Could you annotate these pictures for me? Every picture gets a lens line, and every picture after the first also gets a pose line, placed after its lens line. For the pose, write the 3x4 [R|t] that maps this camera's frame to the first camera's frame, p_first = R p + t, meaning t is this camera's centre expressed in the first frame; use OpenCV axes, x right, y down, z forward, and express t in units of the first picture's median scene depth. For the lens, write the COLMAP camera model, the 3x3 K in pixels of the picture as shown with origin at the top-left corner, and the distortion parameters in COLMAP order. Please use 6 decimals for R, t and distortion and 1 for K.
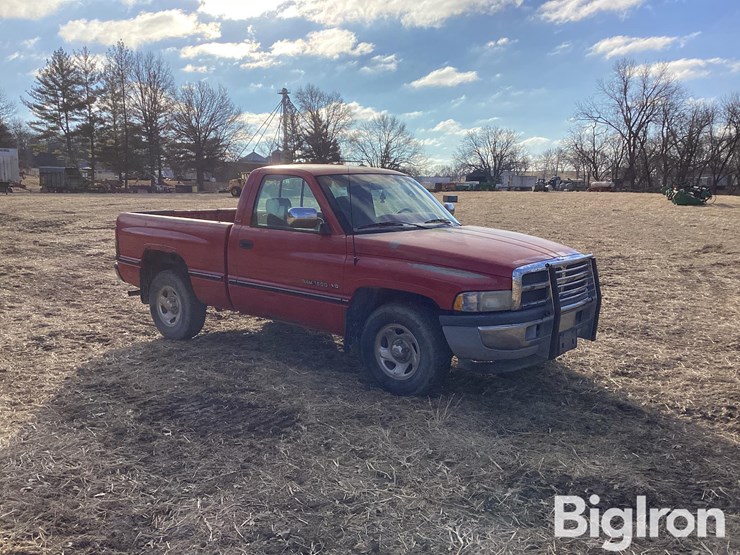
lens RADIAL K [[667.2, 0, 371.9], [0, 667.2, 281.1], [0, 0, 1]] dist [0.089578, -0.160374]
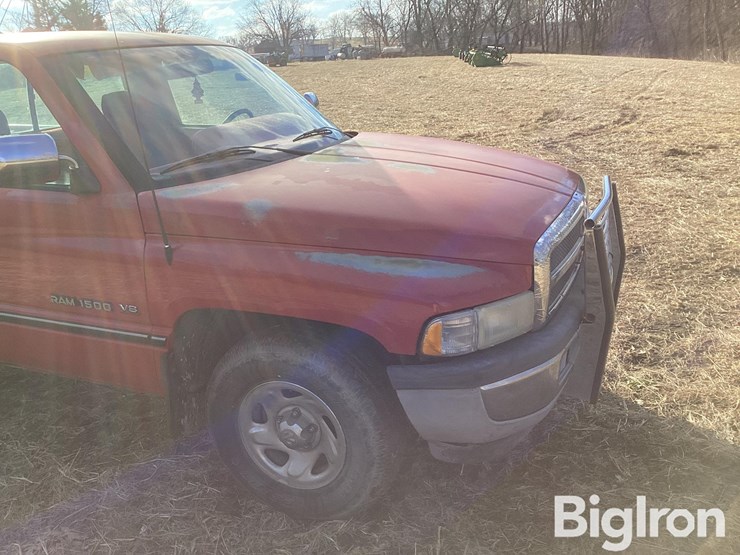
lens RADIAL K [[667.2, 0, 371.9], [0, 667.2, 281.1], [0, 0, 1]] dist [0.089578, -0.160374]
pose [[0.952807, -0.147430, 0.265373, -0.001287], [0.097920, 0.976688, 0.191031, -0.006198], [-0.287351, -0.156030, 0.945031, 0.040242]]
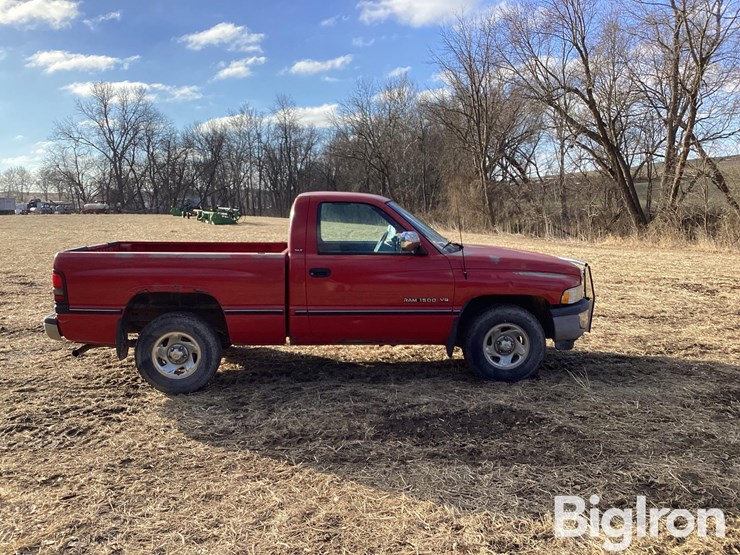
lens RADIAL K [[667.2, 0, 371.9], [0, 667.2, 281.1], [0, 0, 1]] dist [0.089578, -0.160374]
pose [[0.732066, -0.092405, 0.674937, -0.068831], [0.113631, 0.993441, 0.012762, -0.003967], [-0.671690, 0.067351, 0.737765, 0.018988]]
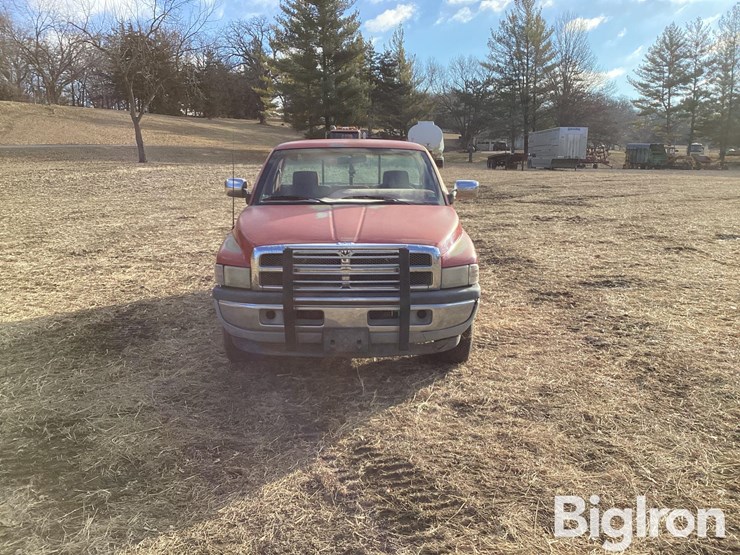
lens RADIAL K [[667.2, 0, 371.9], [0, 667.2, 281.1], [0, 0, 1]] dist [0.089578, -0.160374]
pose [[0.628681, 0.137018, -0.765497, 0.070841], [-0.110961, 0.990089, 0.086089, -0.004758], [0.769706, 0.030818, 0.637654, 0.035090]]
